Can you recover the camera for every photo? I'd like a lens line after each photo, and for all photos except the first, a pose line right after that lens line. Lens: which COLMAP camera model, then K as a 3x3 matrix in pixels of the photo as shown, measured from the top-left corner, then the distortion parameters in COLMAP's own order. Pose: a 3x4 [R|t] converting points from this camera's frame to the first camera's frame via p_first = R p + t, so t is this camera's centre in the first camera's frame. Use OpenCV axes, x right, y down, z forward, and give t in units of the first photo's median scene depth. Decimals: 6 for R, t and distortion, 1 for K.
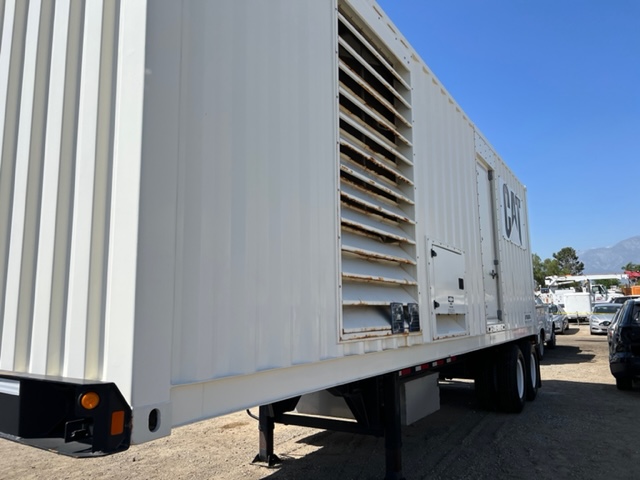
lens RADIAL K [[484.5, 0, 314.5], [0, 484.5, 239.3], [0, 0, 1]] dist [-0.000096, -0.021958]
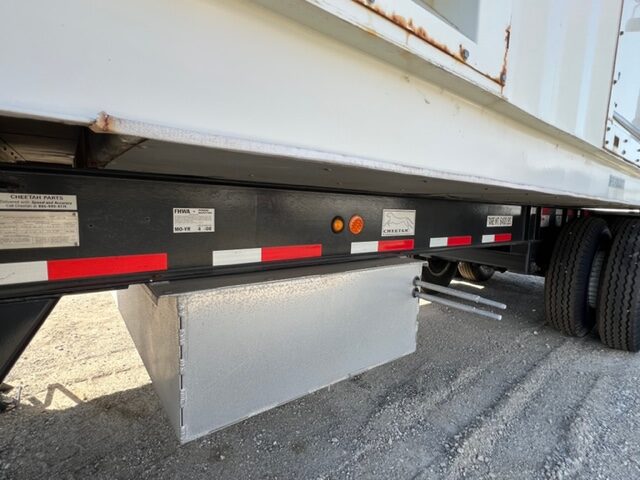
lens RADIAL K [[340.9, 0, 319.1], [0, 340.9, 240.5], [0, 0, 1]] dist [0.005991, 0.002573]
pose [[0.947519, 0.078223, -0.309982, 0.152695], [0.004248, 0.966439, 0.256861, 0.110261], [0.319671, -0.244698, 0.915387, 0.428688]]
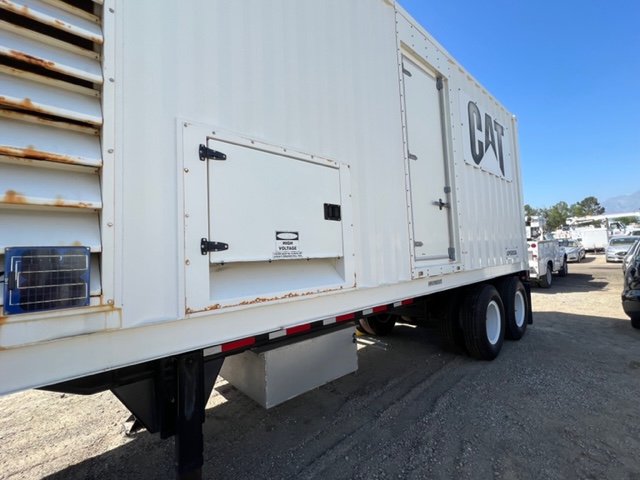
lens RADIAL K [[296.5, 0, 316.8], [0, 296.5, 239.1], [0, 0, 1]] dist [0.003666, 0.000357]
pose [[0.964429, -0.047477, -0.260042, 0.192187], [0.074296, 0.992768, 0.094292, 0.044316], [0.253685, -0.110258, 0.960982, 0.301209]]
